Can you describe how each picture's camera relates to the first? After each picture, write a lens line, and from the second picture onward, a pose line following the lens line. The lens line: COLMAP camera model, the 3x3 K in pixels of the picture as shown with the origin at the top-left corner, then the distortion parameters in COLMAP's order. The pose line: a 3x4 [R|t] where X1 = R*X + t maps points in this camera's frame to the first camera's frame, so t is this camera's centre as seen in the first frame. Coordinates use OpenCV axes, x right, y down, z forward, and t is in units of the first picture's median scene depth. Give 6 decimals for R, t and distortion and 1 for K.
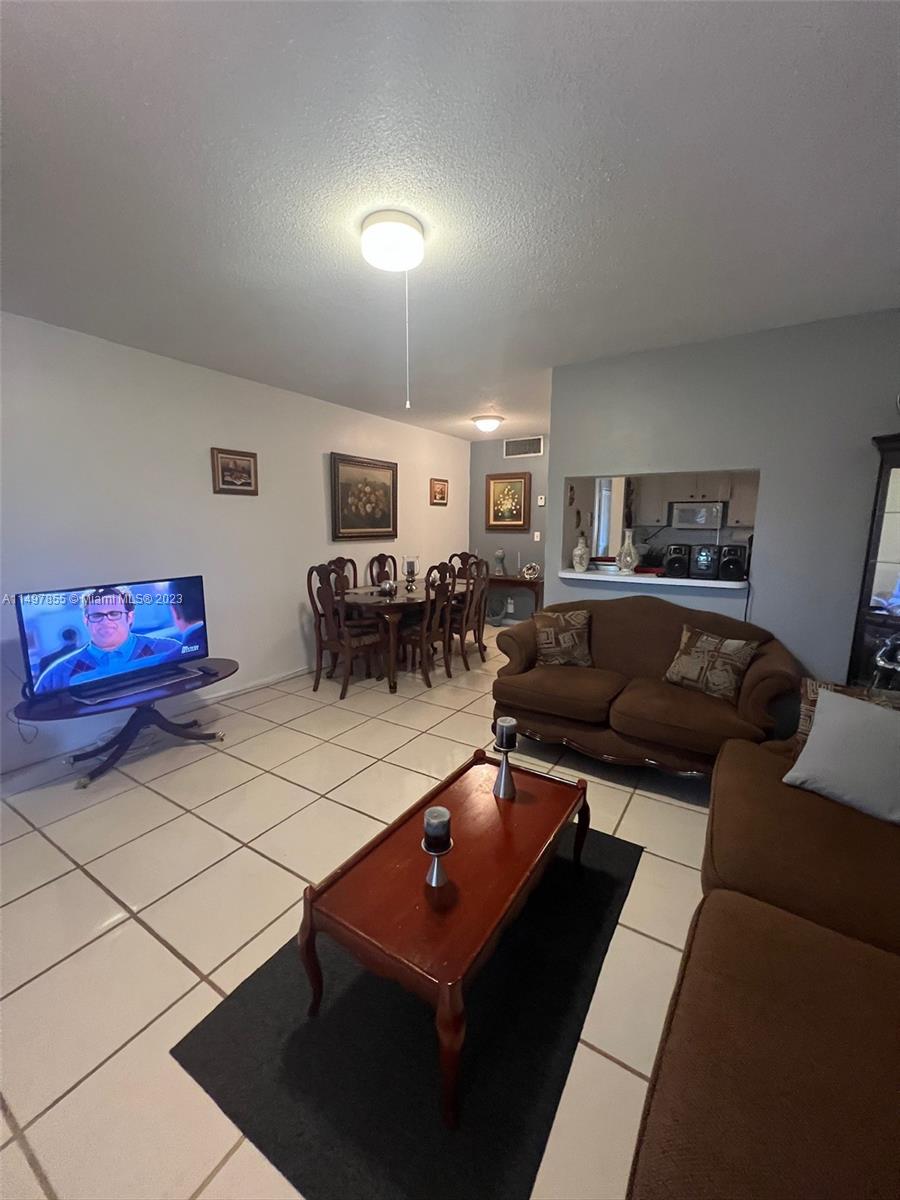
lens RADIAL K [[480.8, 0, 450.0], [0, 480.8, 600.0], [0, 0, 1]] dist [-0.001374, 0.000048]
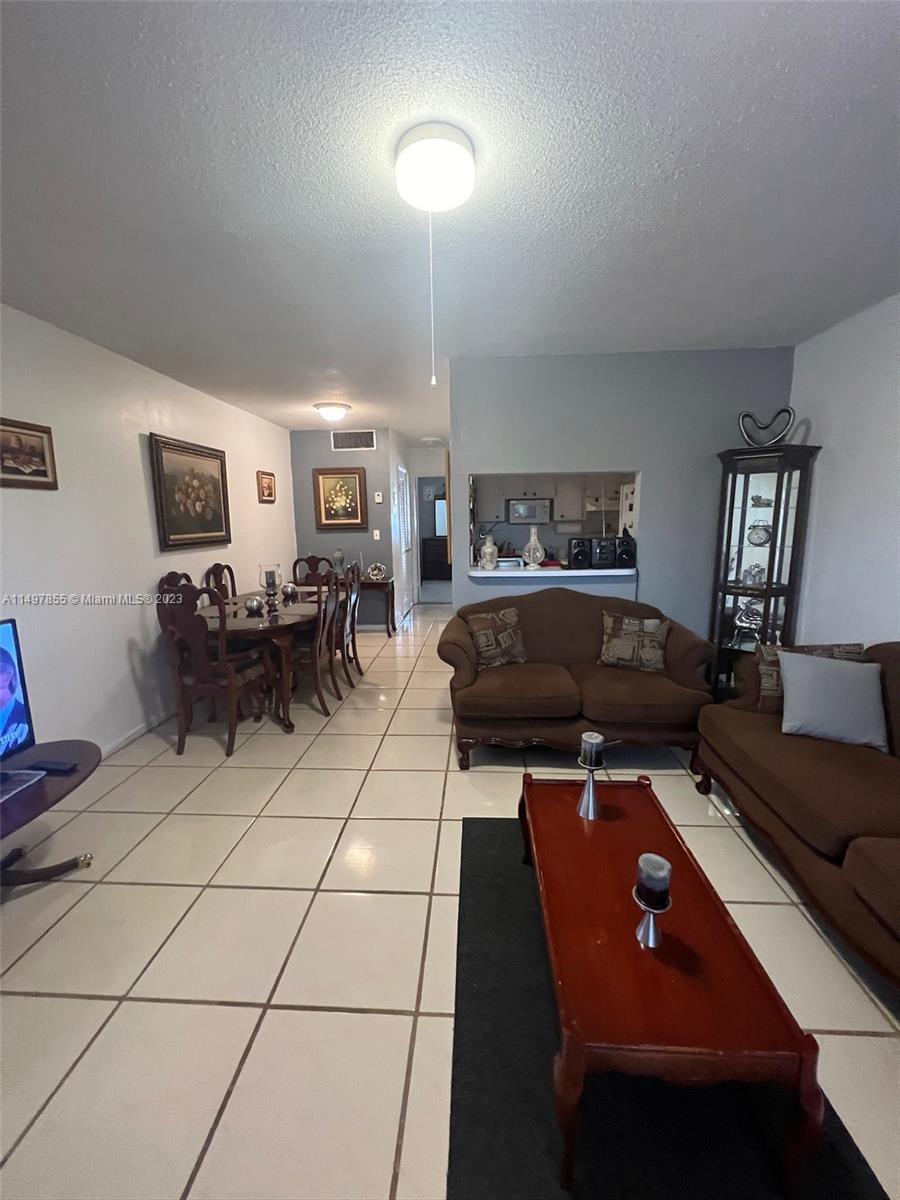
lens RADIAL K [[480.8, 0, 450.0], [0, 480.8, 600.0], [0, 0, 1]] dist [-0.001374, 0.000048]
pose [[0.872858, -0.100654, 0.477481, -0.219082], [0.097060, 0.994755, 0.032266, -0.027703], [-0.478224, 0.018181, 0.878050, 0.126205]]
